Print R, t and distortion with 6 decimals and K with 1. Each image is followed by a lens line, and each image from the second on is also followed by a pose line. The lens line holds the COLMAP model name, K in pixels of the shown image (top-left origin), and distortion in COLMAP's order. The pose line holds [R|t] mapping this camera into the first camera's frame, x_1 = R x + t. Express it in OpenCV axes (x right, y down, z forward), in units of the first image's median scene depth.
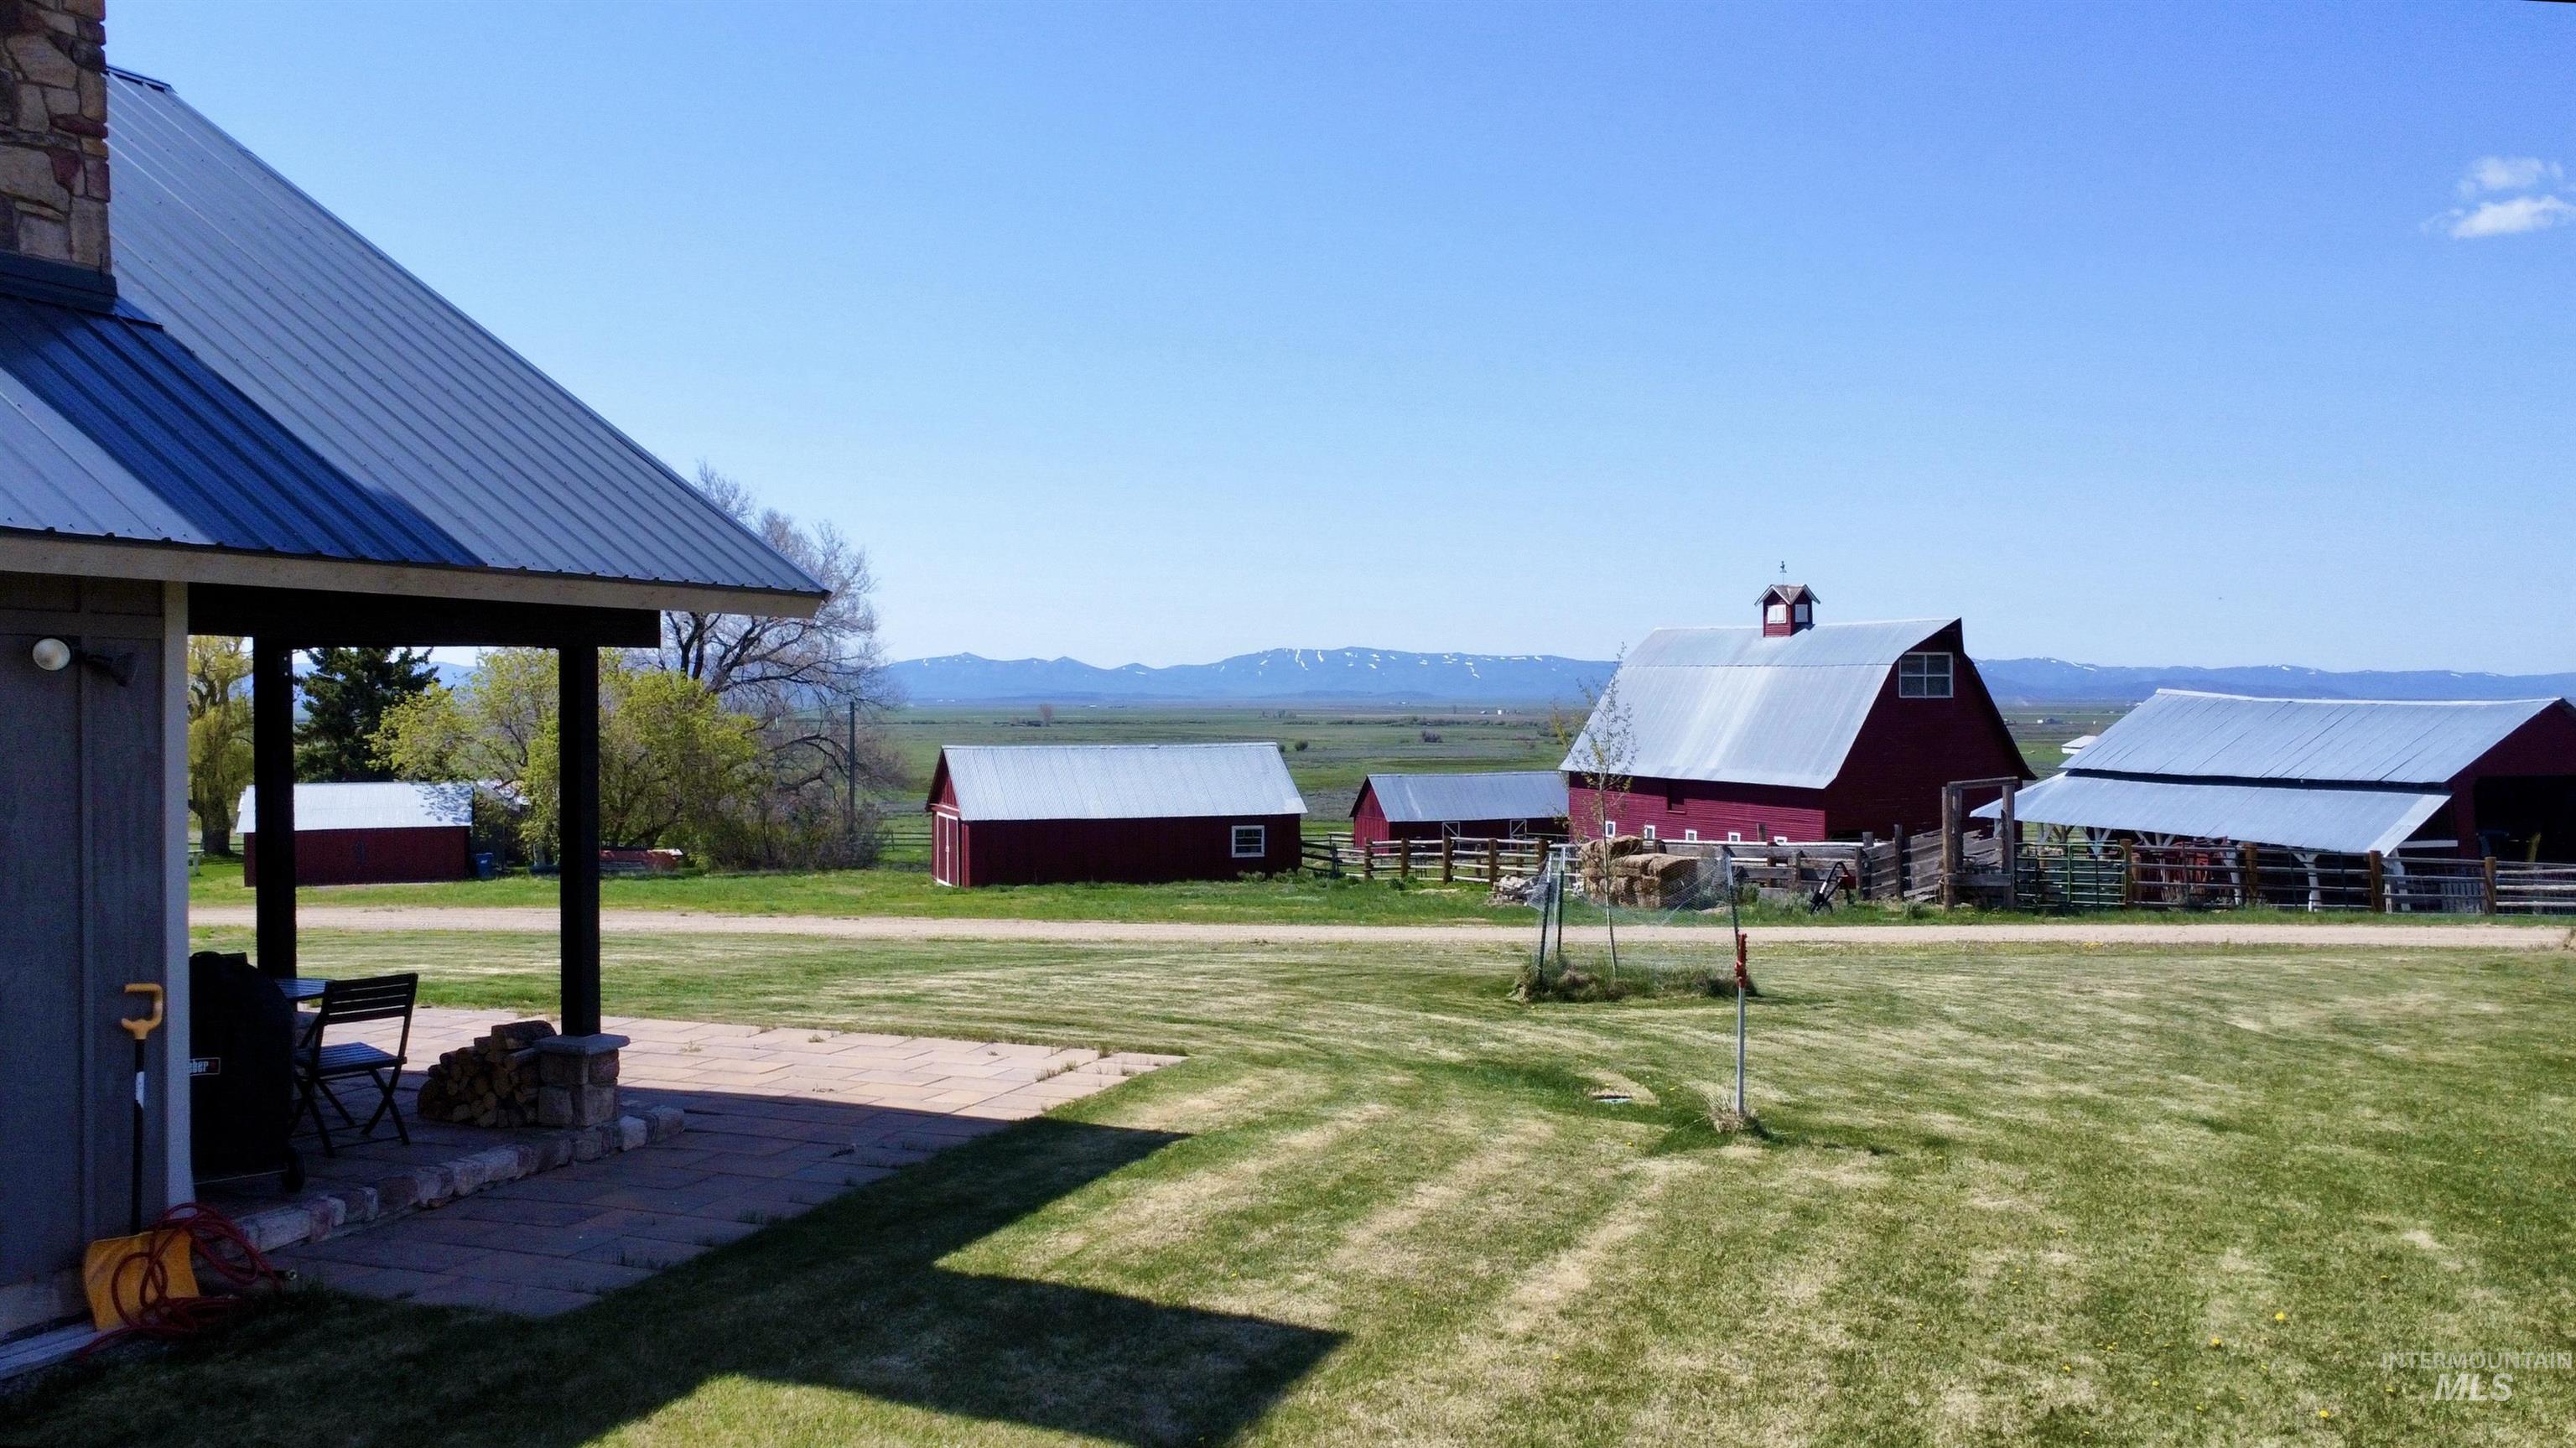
lens RADIAL K [[2071.8, 0, 1304.2], [0, 2071.8, 719.2], [0, 0, 1]] dist [-0.002444, 0.000505]
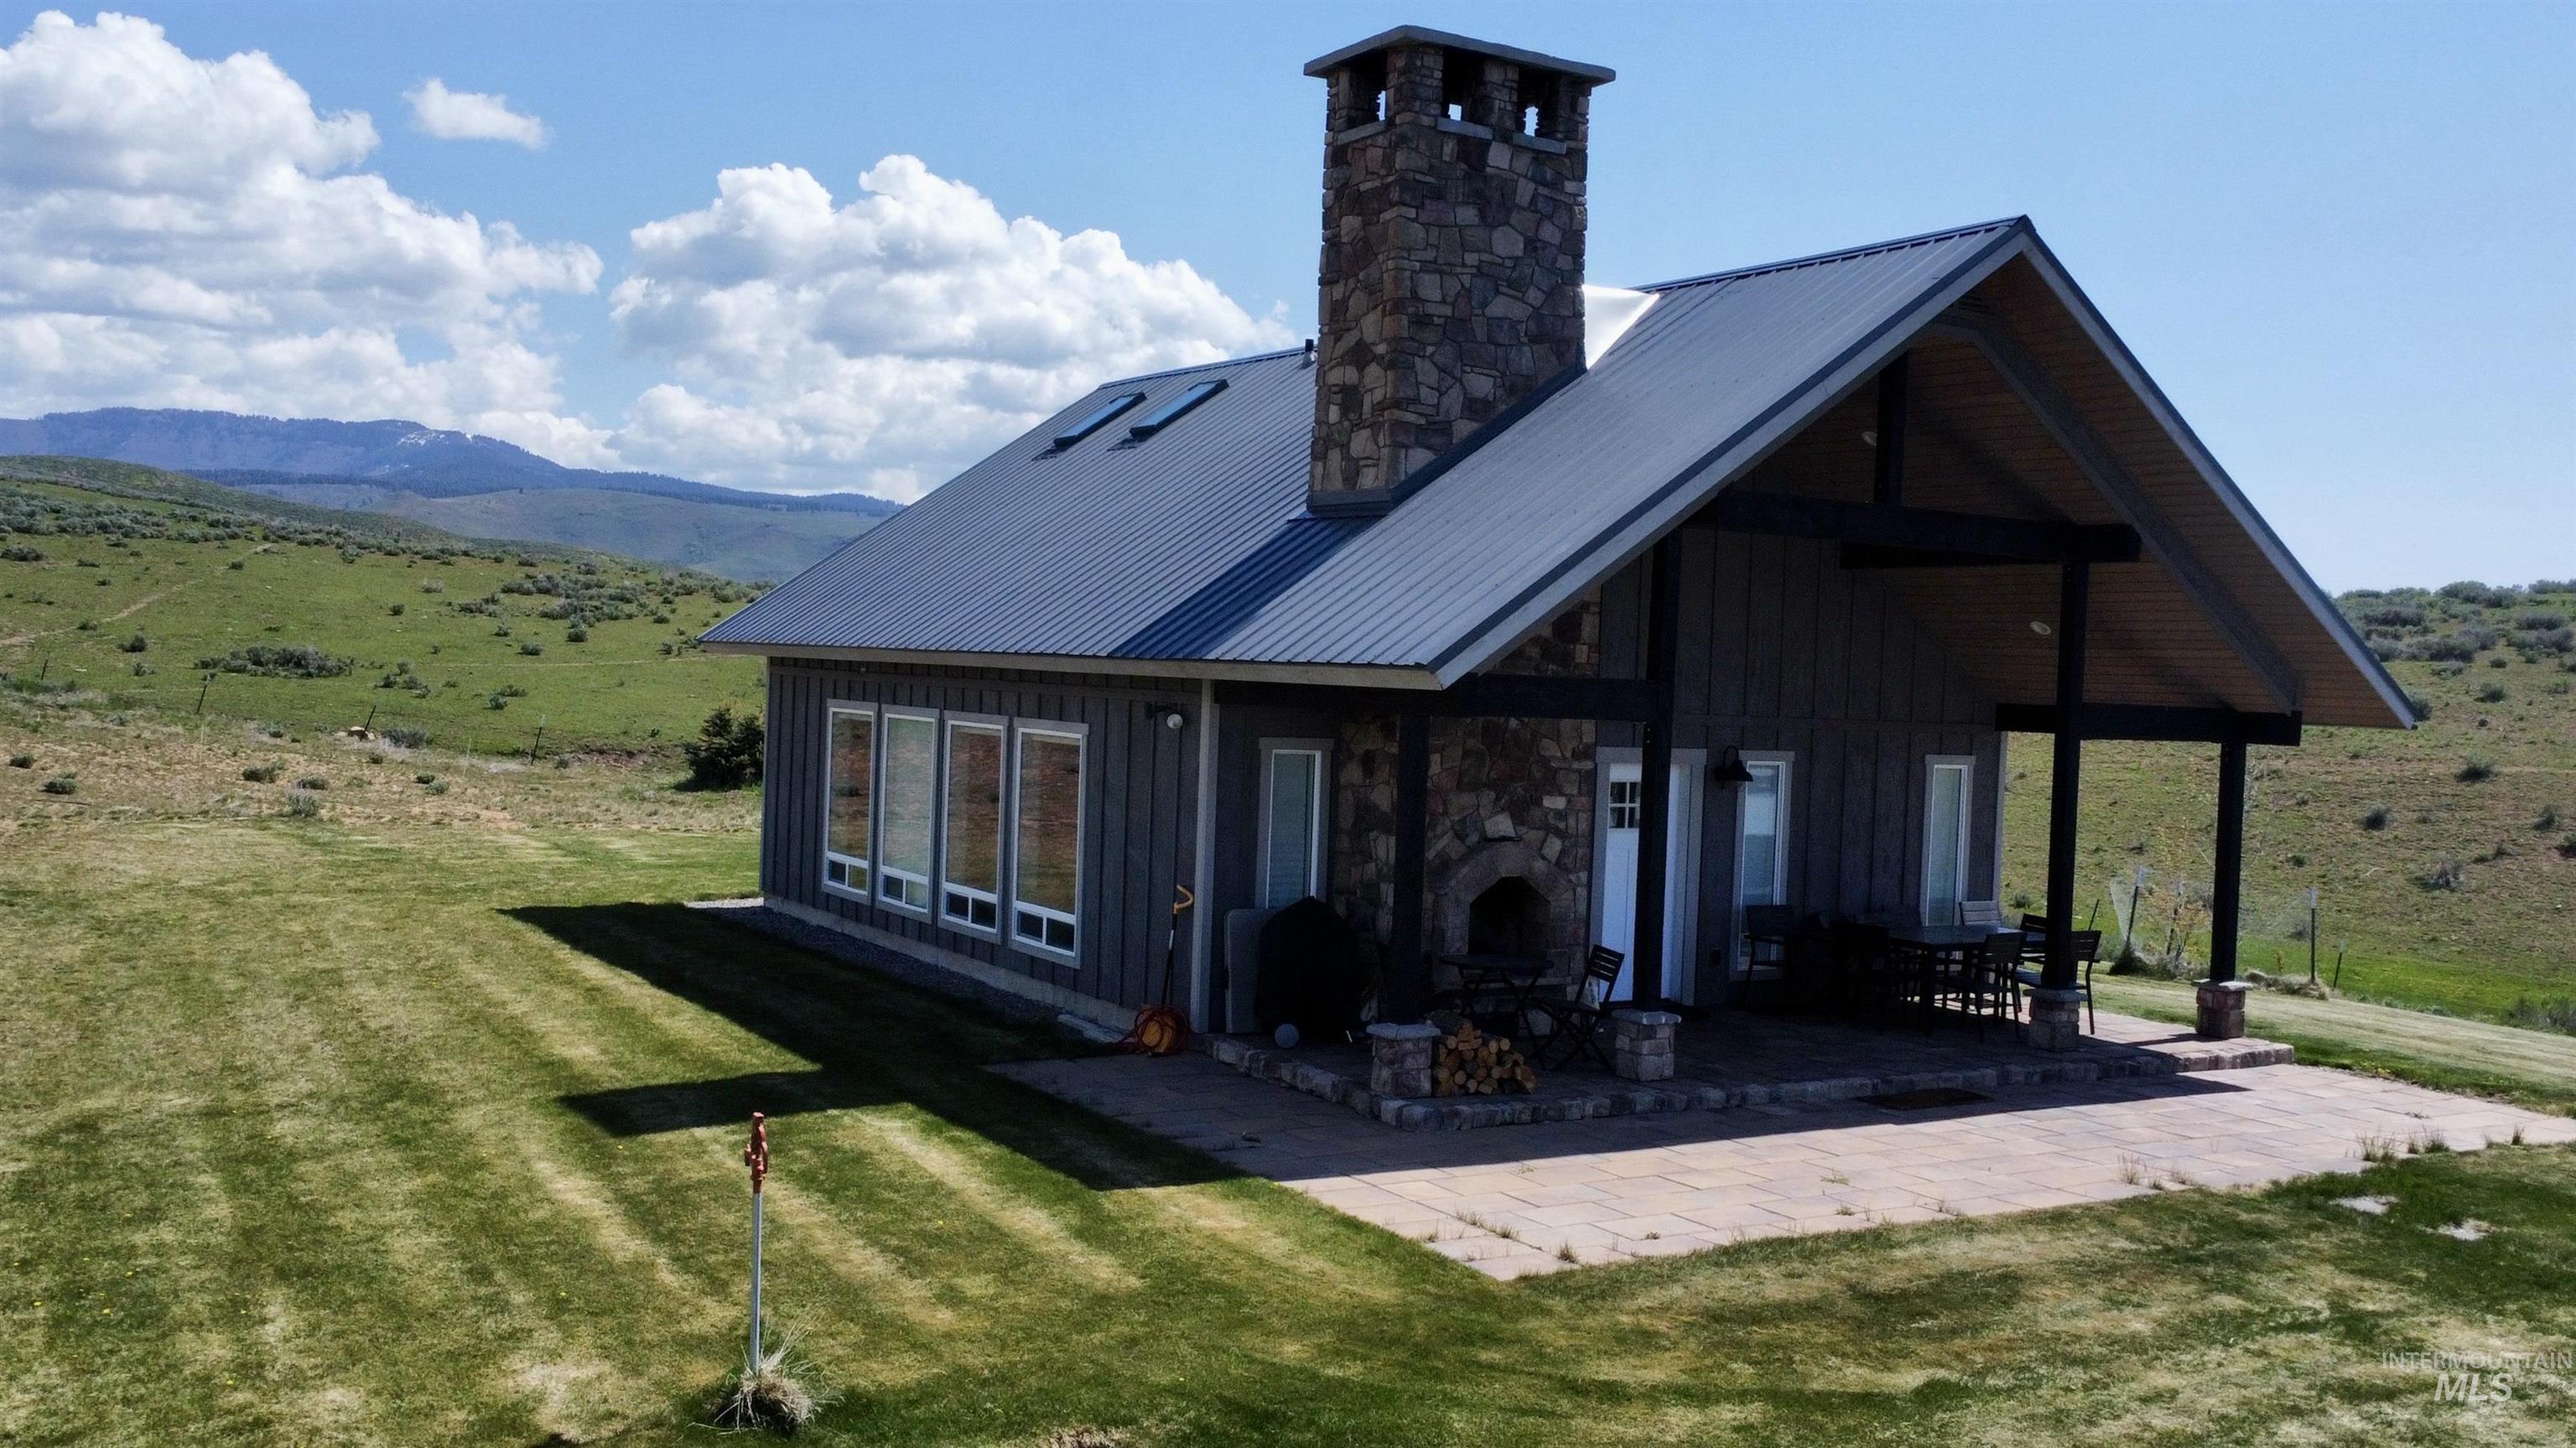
lens RADIAL K [[2149.9, 0, 1307.4], [0, 2149.9, 720.4], [0, 0, 1]] dist [-0.002931, 0.007802]
pose [[-0.577395, -0.007775, -0.816428, 0.872096], [-0.055426, 0.998021, 0.029694, -0.081135], [0.814582, 0.062396, -0.576683, 1.938341]]
